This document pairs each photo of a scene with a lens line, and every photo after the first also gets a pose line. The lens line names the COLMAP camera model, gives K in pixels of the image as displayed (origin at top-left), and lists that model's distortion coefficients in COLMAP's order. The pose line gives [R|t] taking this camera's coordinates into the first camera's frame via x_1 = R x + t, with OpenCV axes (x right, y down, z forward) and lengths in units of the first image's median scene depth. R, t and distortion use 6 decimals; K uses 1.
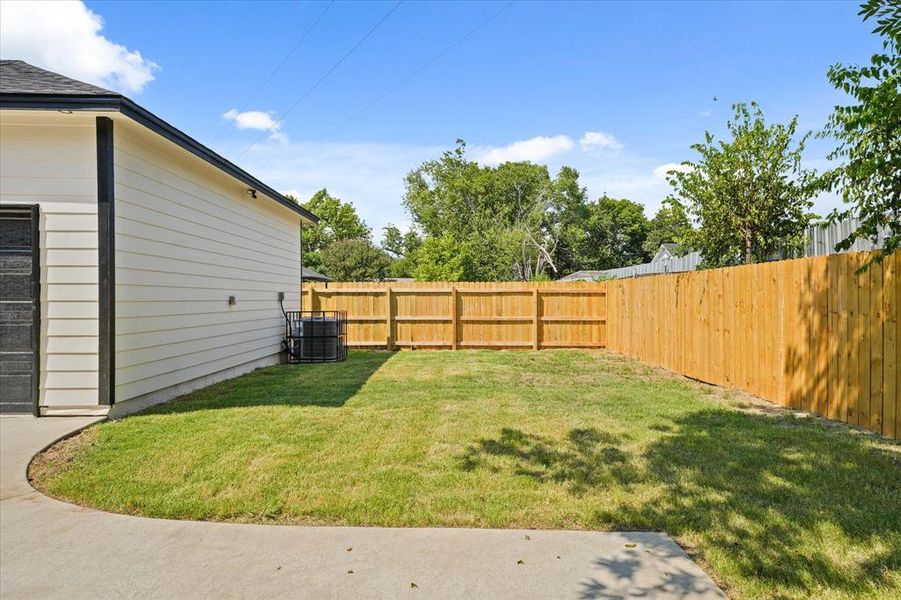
lens RADIAL K [[542.5, 0, 450.5], [0, 542.5, 300.0], [0, 0, 1]] dist [0.044673, -0.000108]
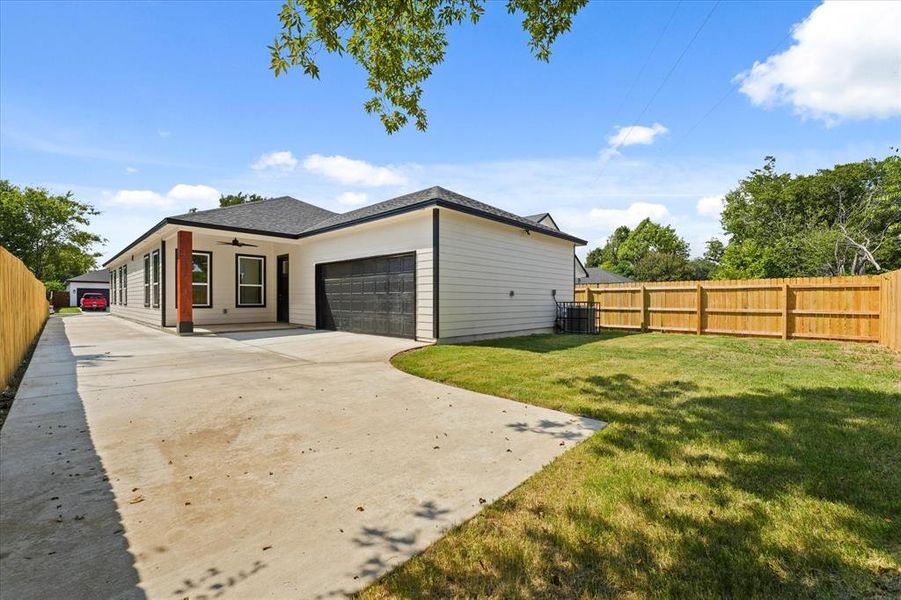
lens RADIAL K [[376.4, 0, 450.3], [0, 376.4, 298.1], [0, 0, 1]] dist [-0.002793, -0.000199]
pose [[0.731288, -0.002608, -0.682063, 0.178744], [-0.004643, 0.999950, -0.008802, 0.016894], [0.682053, 0.009604, 0.731240, -0.024019]]
